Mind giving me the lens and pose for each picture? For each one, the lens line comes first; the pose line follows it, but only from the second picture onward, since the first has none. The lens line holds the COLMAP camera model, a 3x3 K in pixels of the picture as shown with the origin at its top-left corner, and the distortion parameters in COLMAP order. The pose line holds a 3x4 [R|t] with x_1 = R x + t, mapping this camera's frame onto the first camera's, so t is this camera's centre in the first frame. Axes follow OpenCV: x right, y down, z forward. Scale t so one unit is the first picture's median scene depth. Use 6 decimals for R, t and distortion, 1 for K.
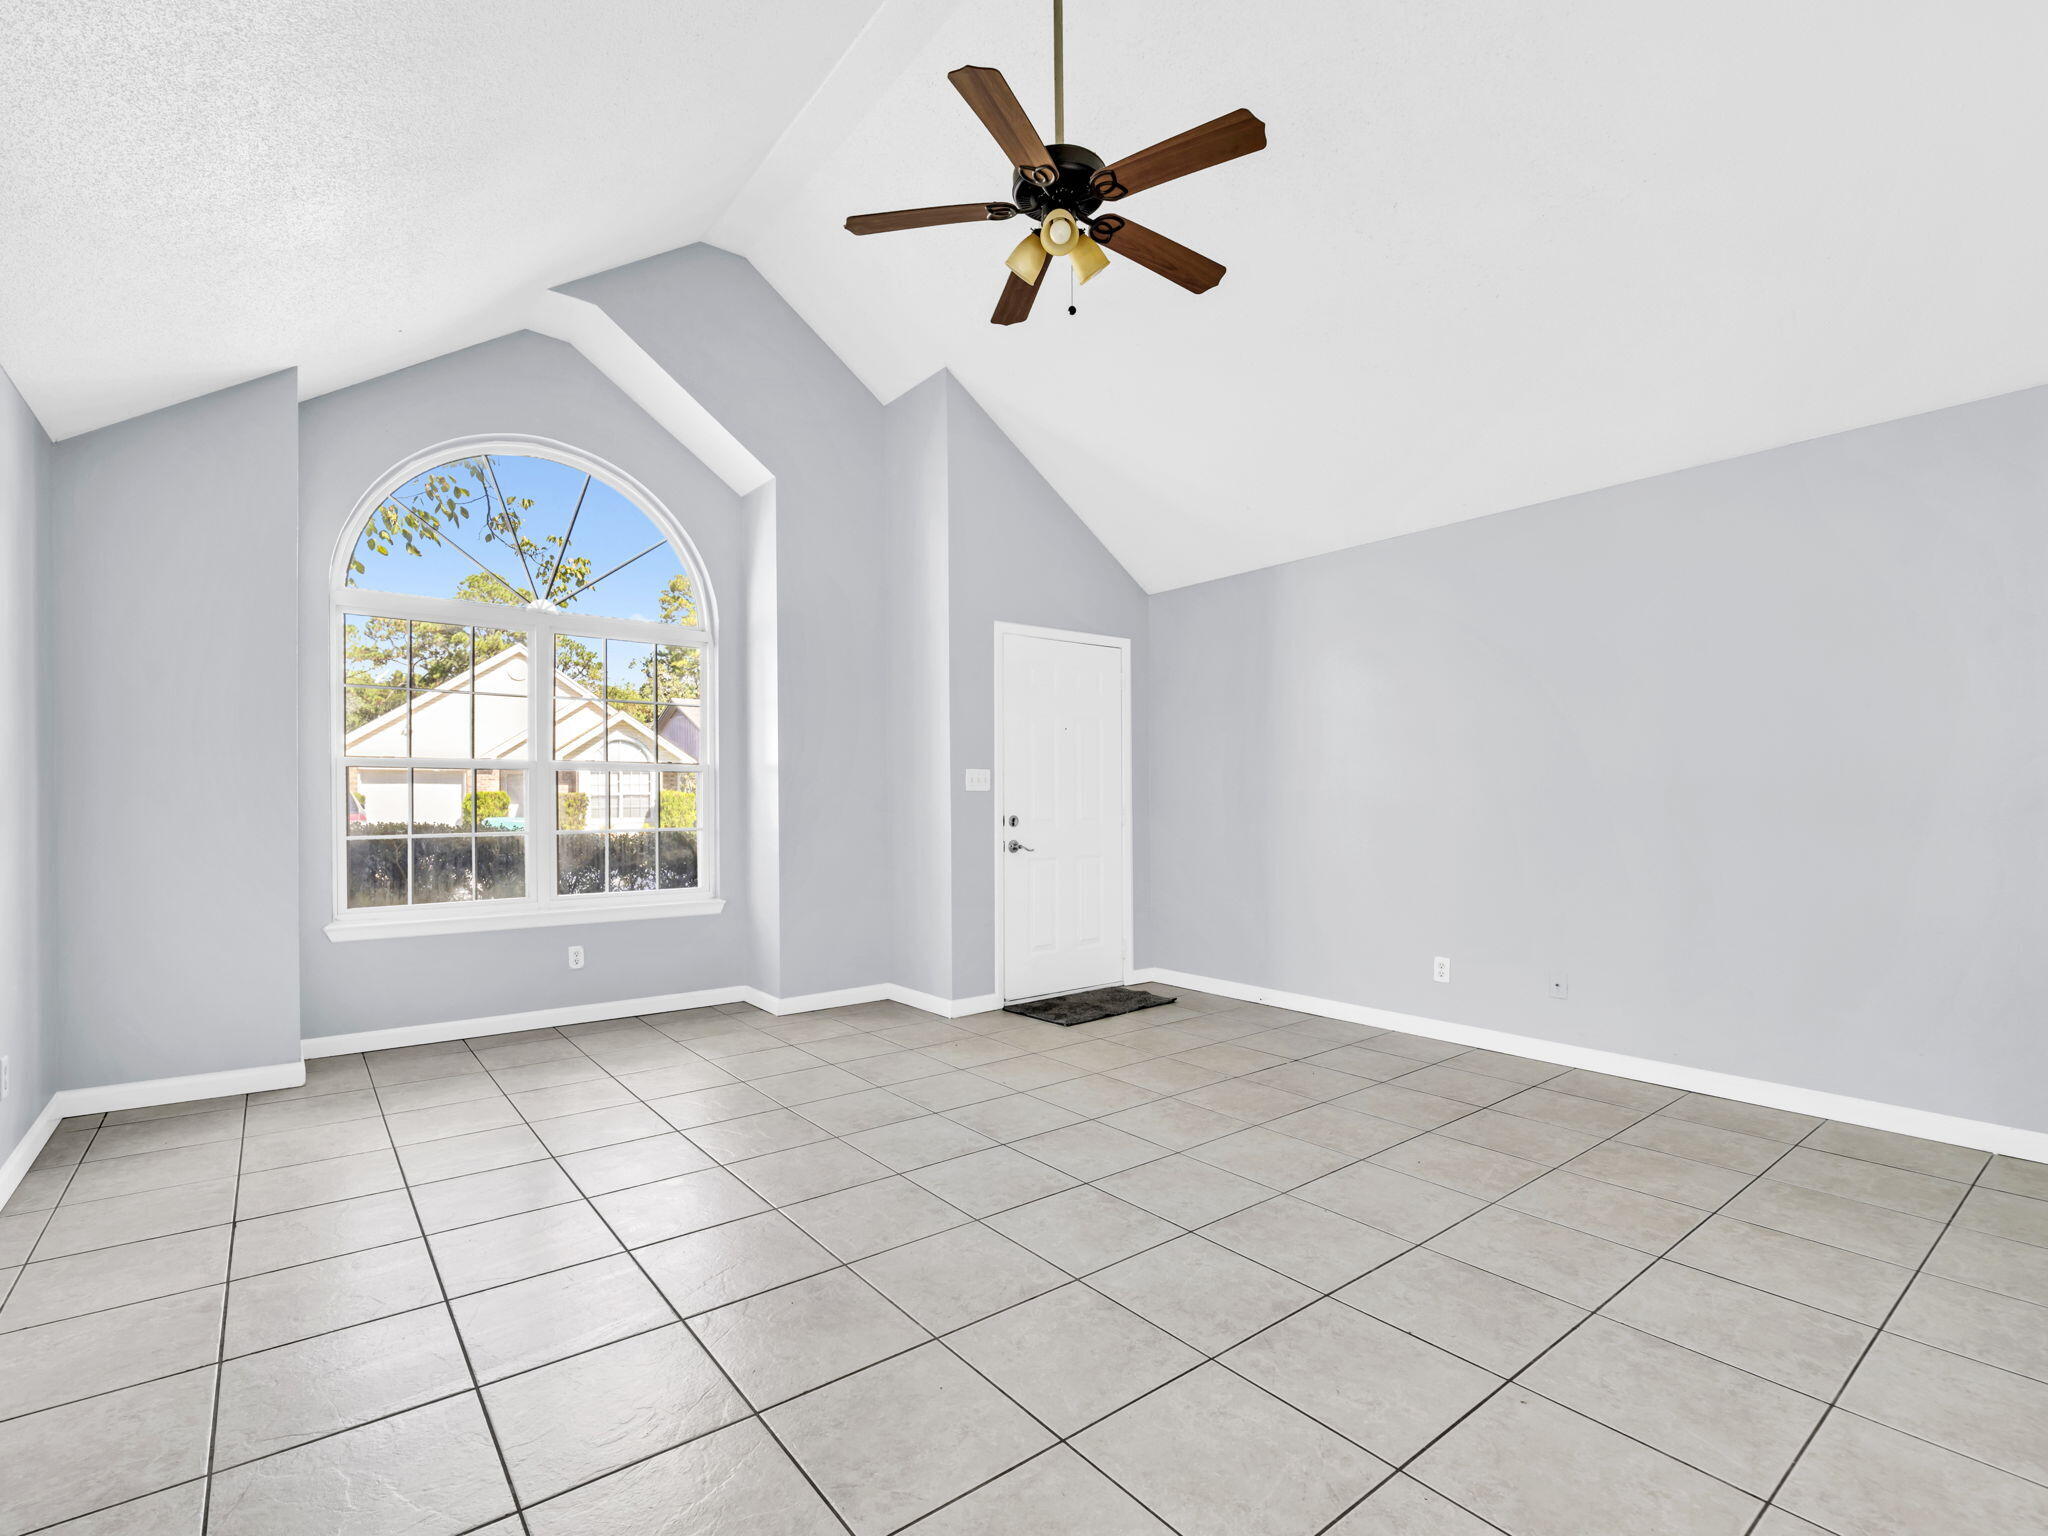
lens RADIAL K [[914.1, 0, 1024.6], [0, 914.1, 807.2], [0, 0, 1]] dist [-0.019510, 0.003354]
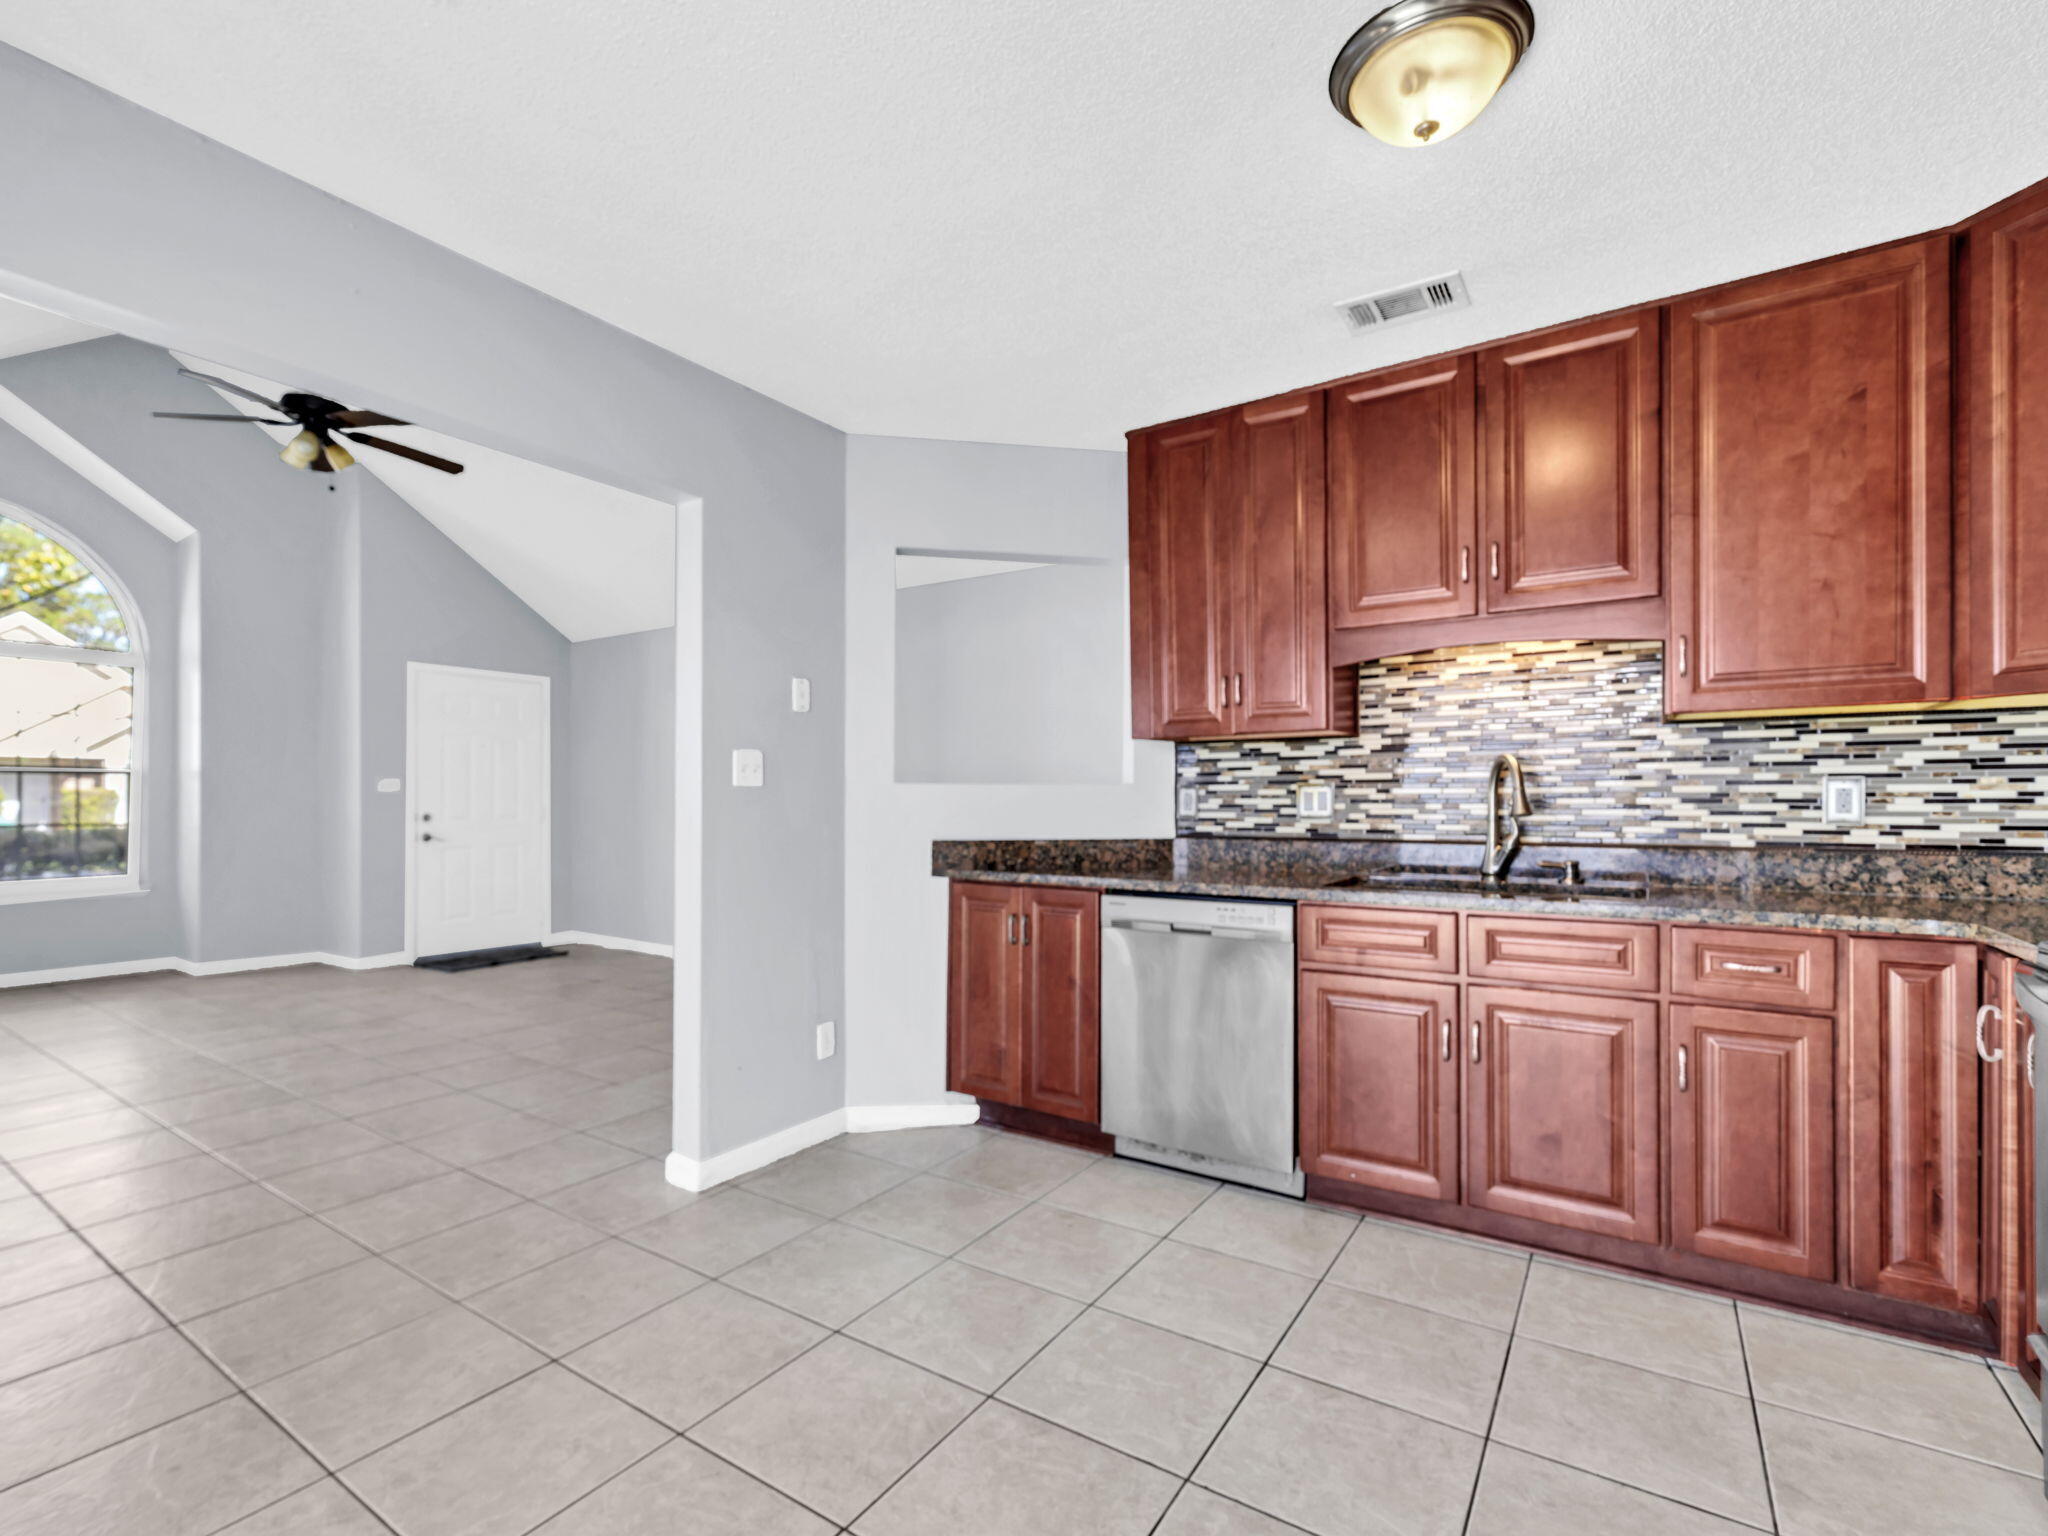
lens RADIAL K [[914.1, 0, 987.4], [0, 914.1, 800.0], [0, 0, 1]] dist [-0.019510, 0.003354]
pose [[0.951226, 0.004797, 0.308456, 0.333798], [-0.002417, 0.999964, -0.008098, -0.000712], [-0.308484, 0.006957, 0.951204, -0.438370]]
